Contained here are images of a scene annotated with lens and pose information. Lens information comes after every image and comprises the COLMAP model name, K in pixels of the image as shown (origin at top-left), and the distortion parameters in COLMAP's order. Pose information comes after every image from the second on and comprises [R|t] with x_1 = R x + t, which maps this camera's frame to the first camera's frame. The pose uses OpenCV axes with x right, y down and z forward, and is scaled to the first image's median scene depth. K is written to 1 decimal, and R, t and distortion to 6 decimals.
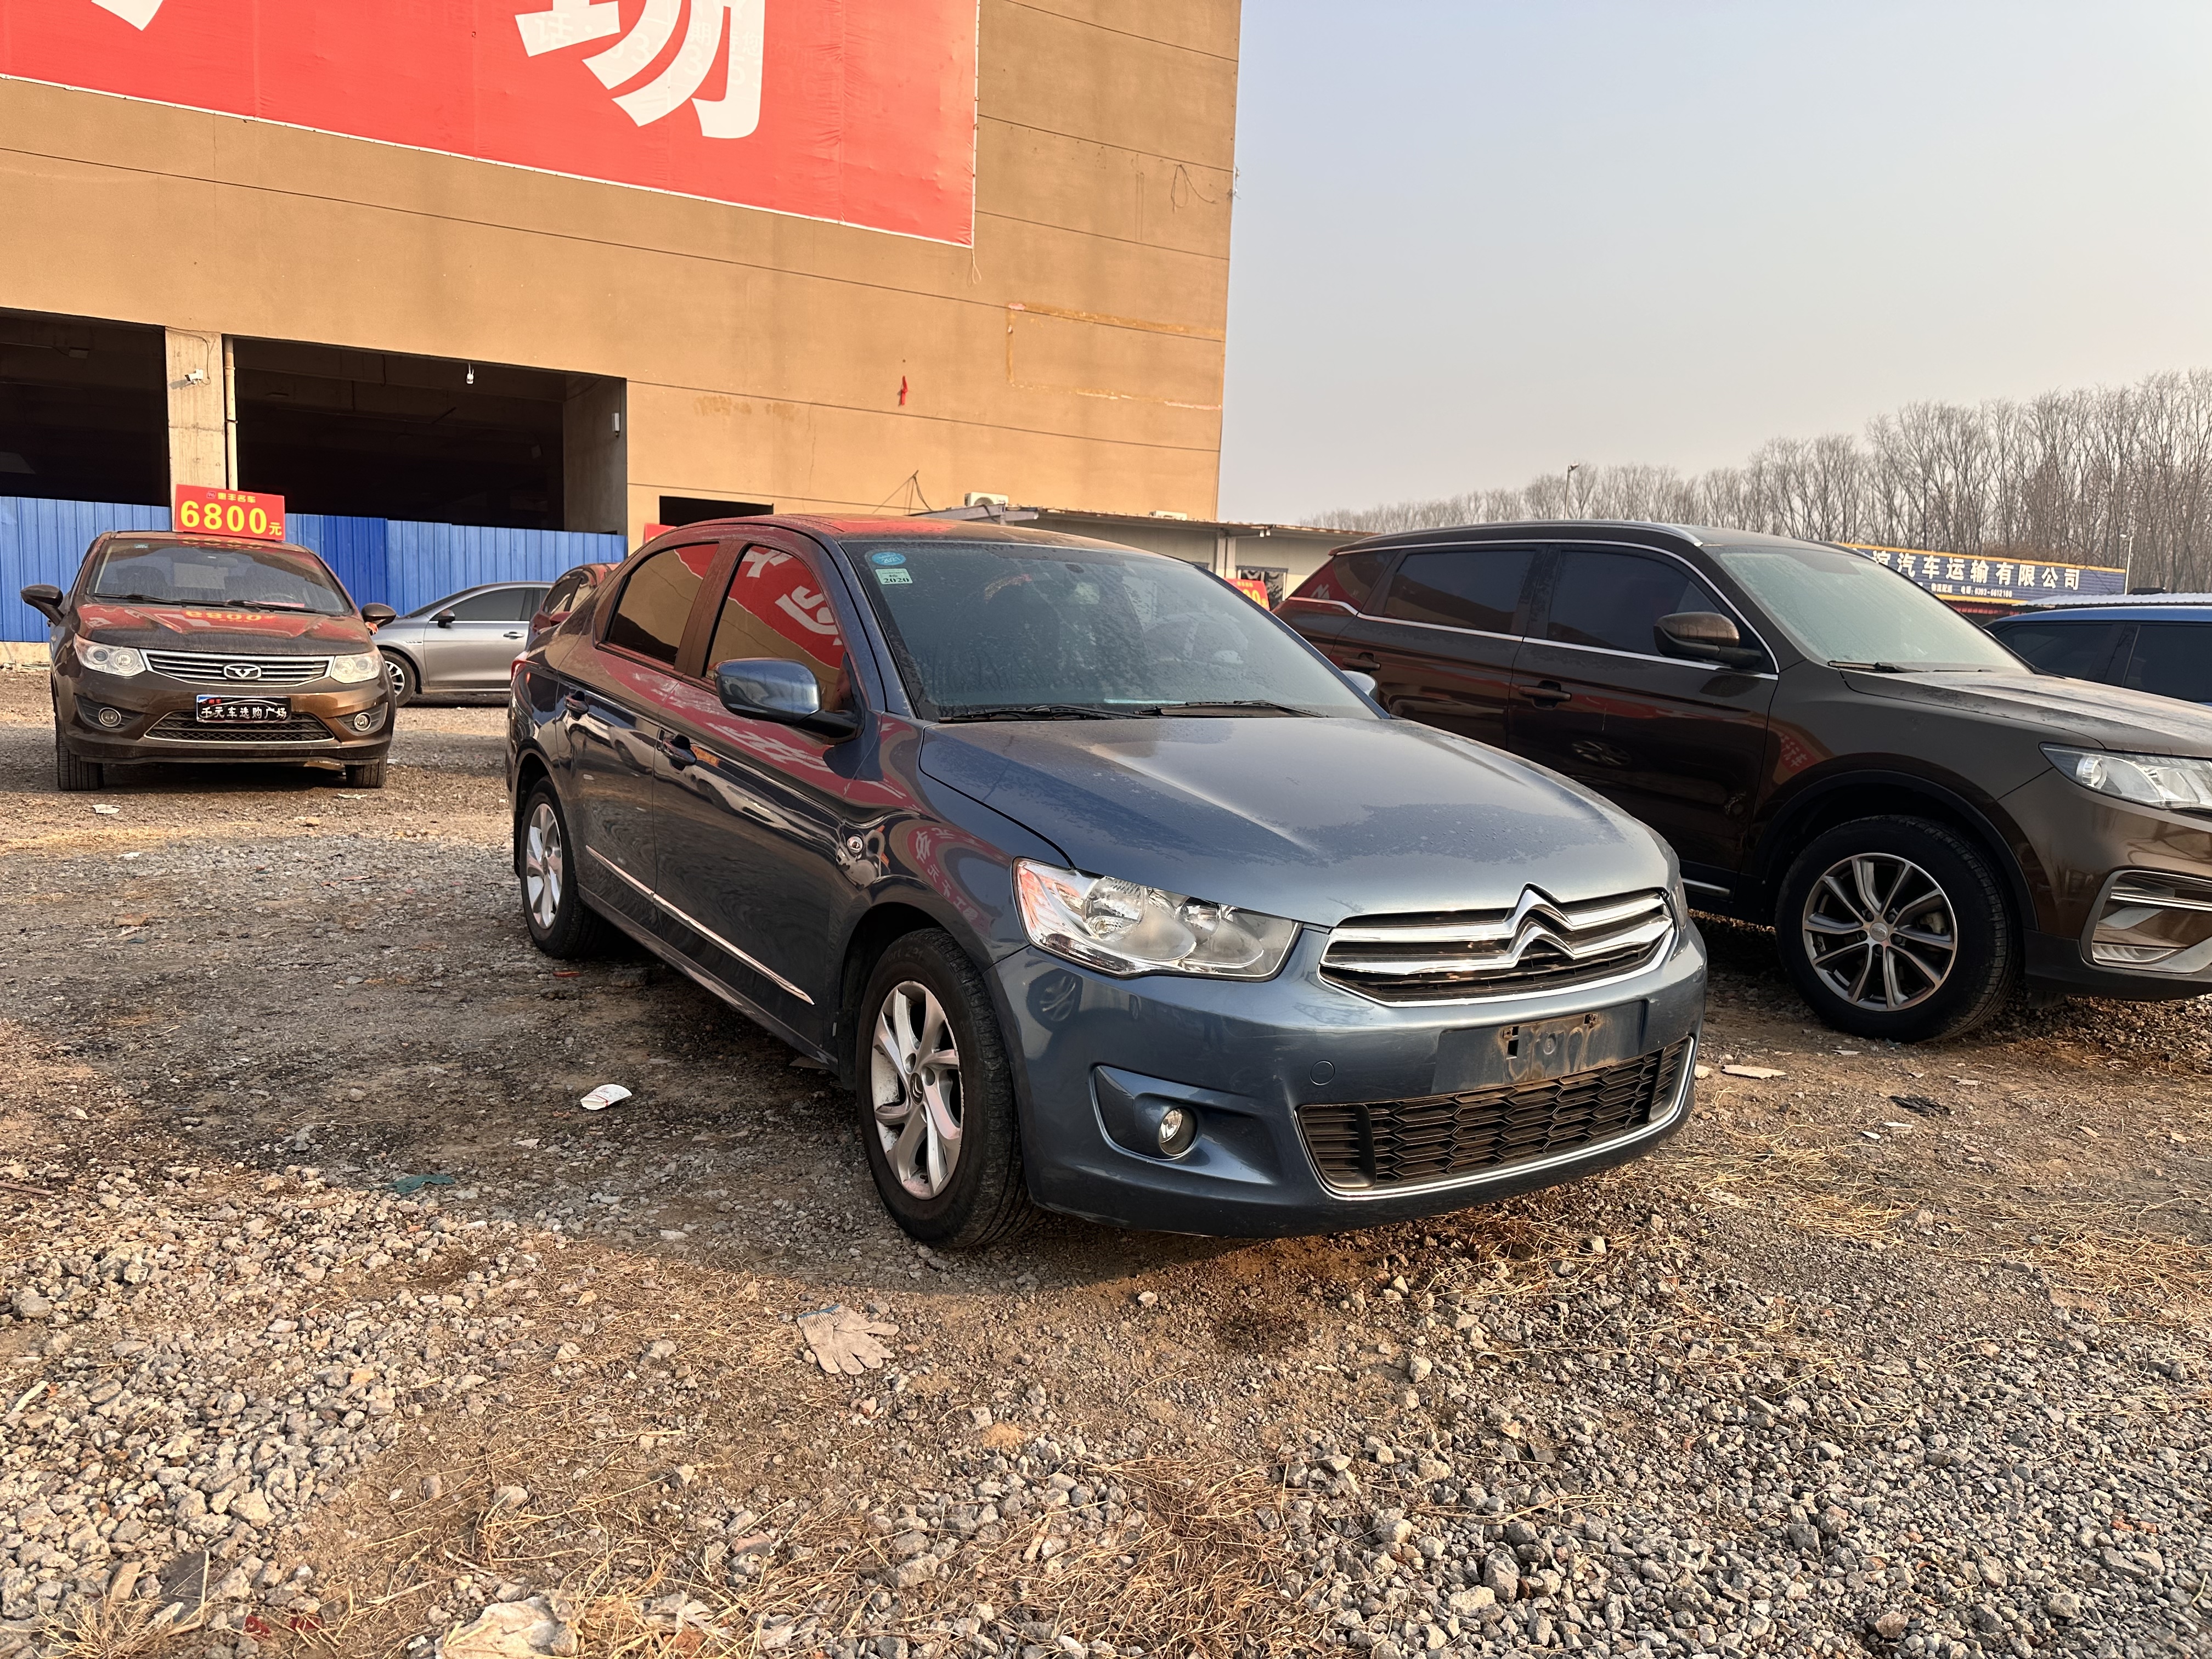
lens RADIAL K [[1555.9, 0, 1089.8], [0, 1555.9, 832.4], [0, 0, 1]] dist [0.037626, -0.043329]
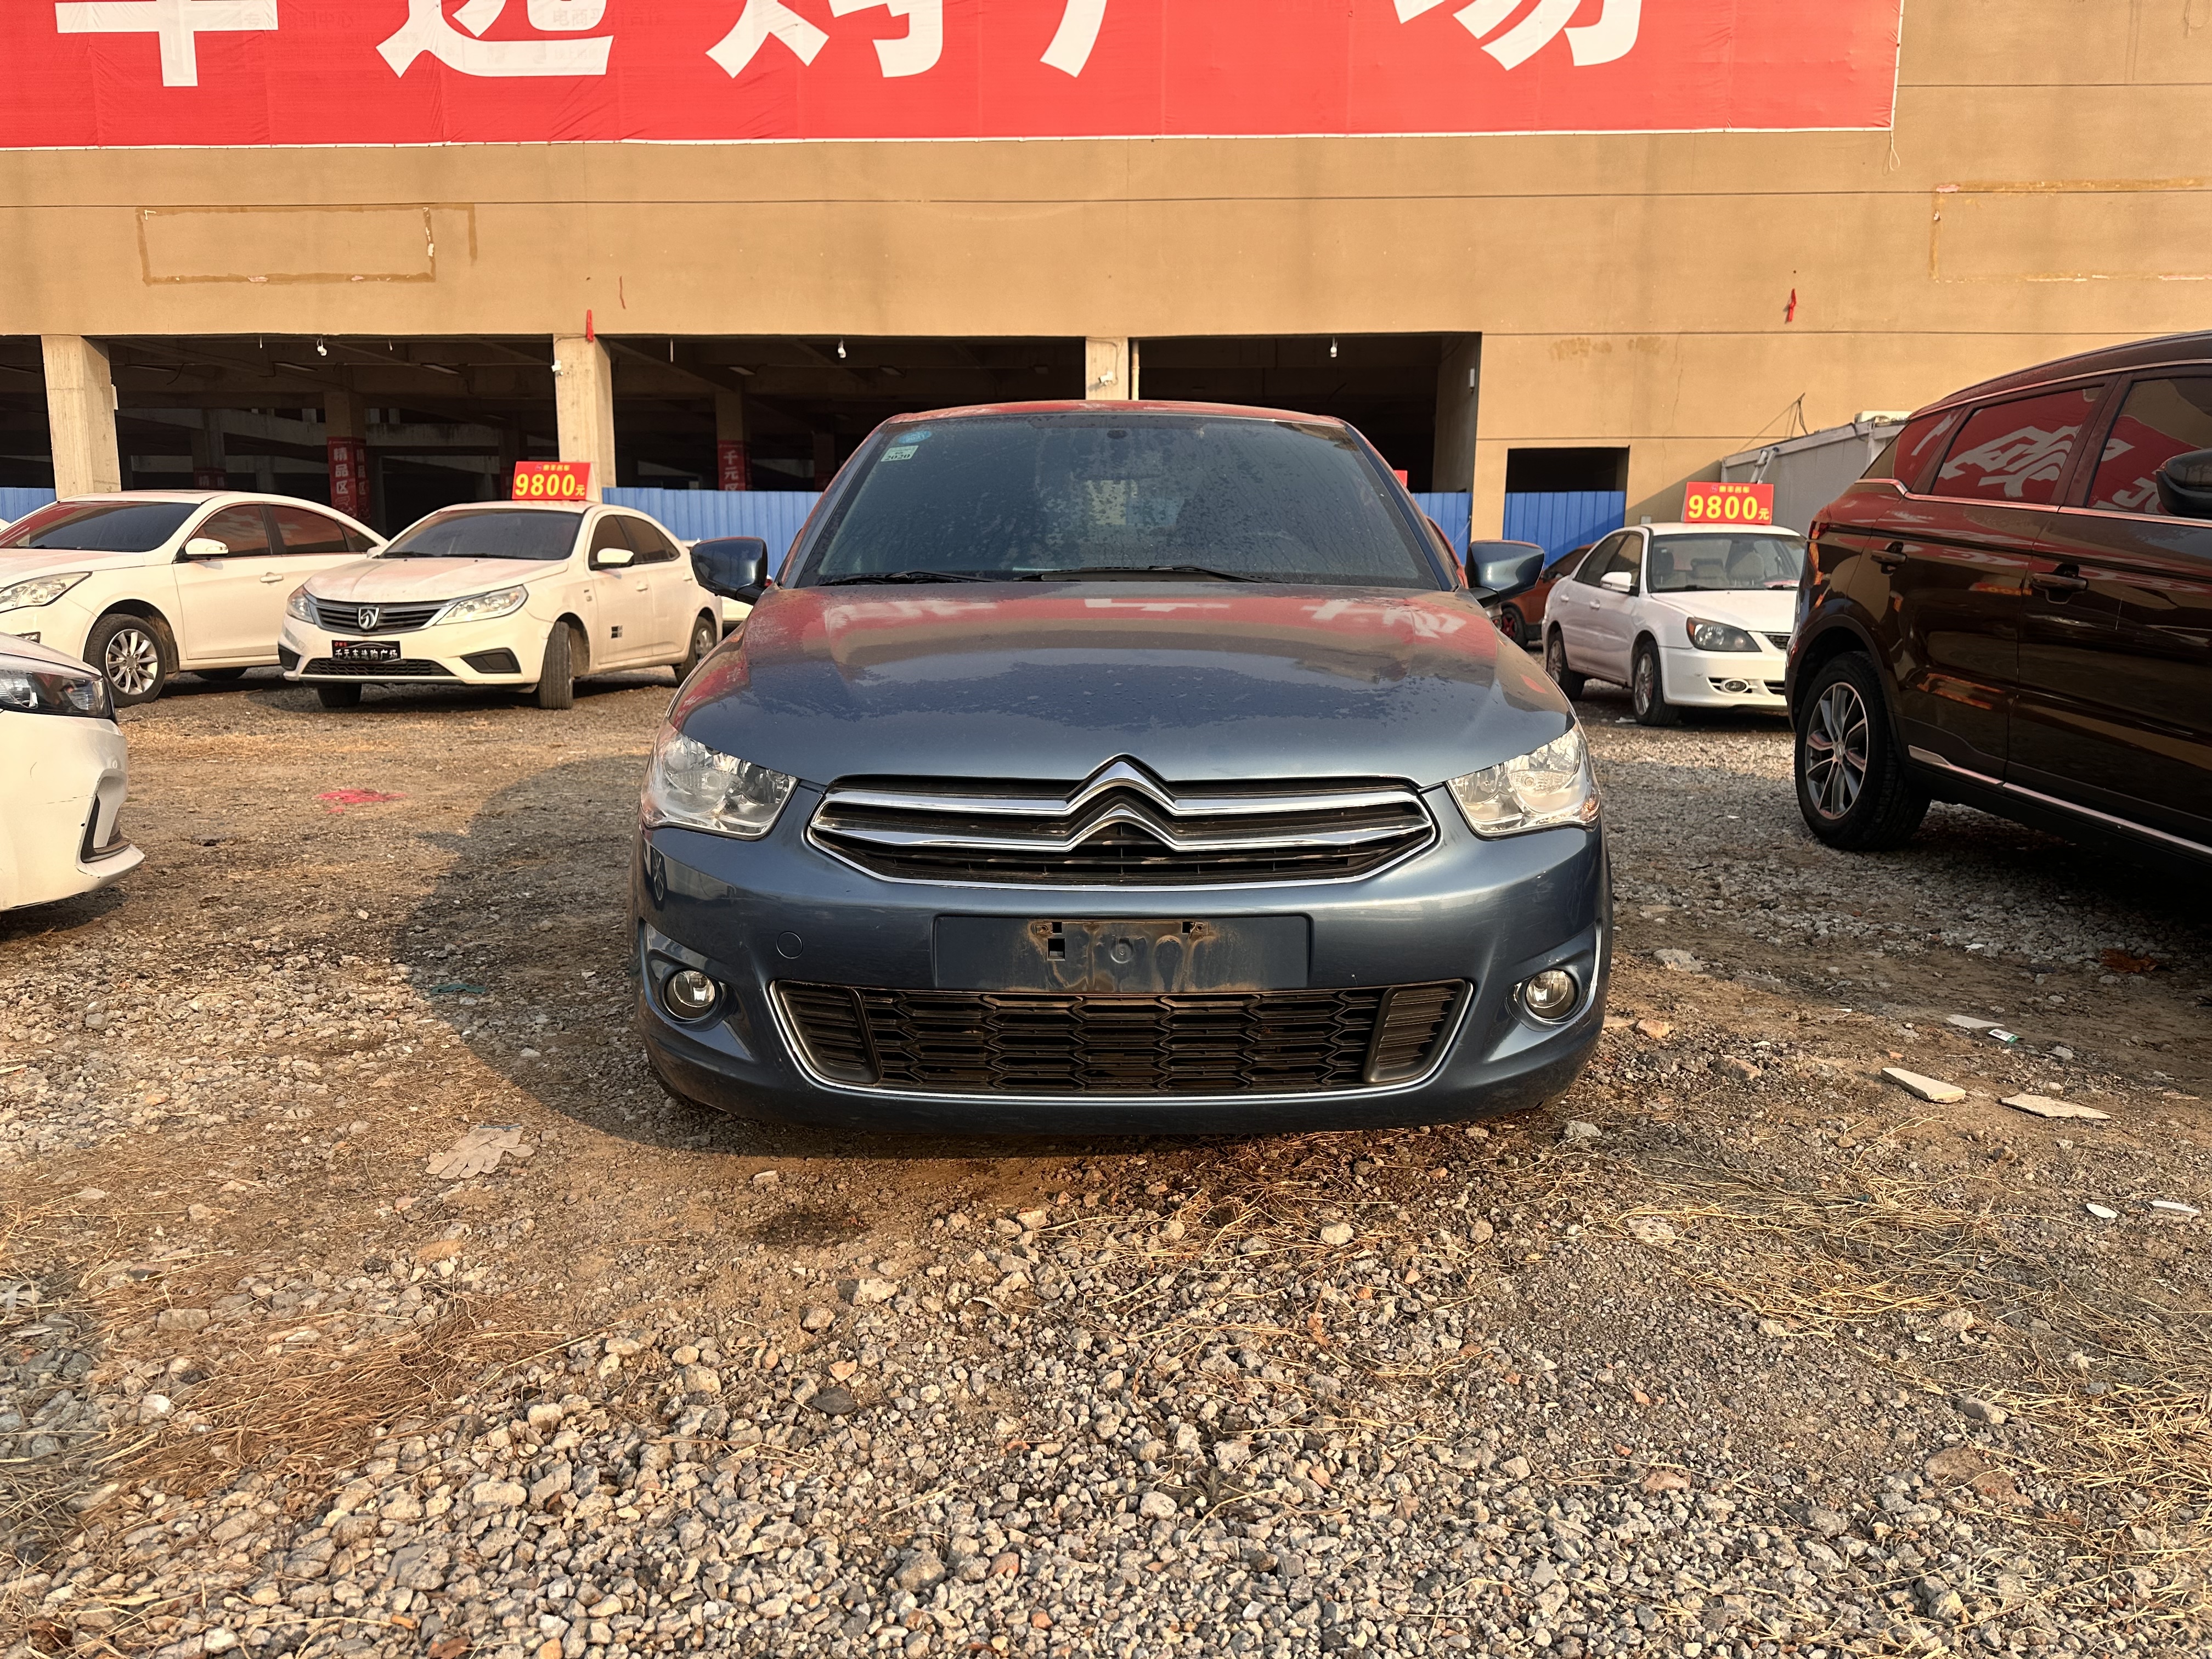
lens RADIAL K [[1555.9, 0, 1104.1], [0, 1555.9, 847.3], [0, 0, 1]] dist [0.037626, -0.043329]
pose [[0.826517, 0.062072, -0.559479, 0.210867], [-0.045627, 0.998019, 0.043322, 0.013589], [0.561060, -0.010279, 0.827712, 0.094885]]
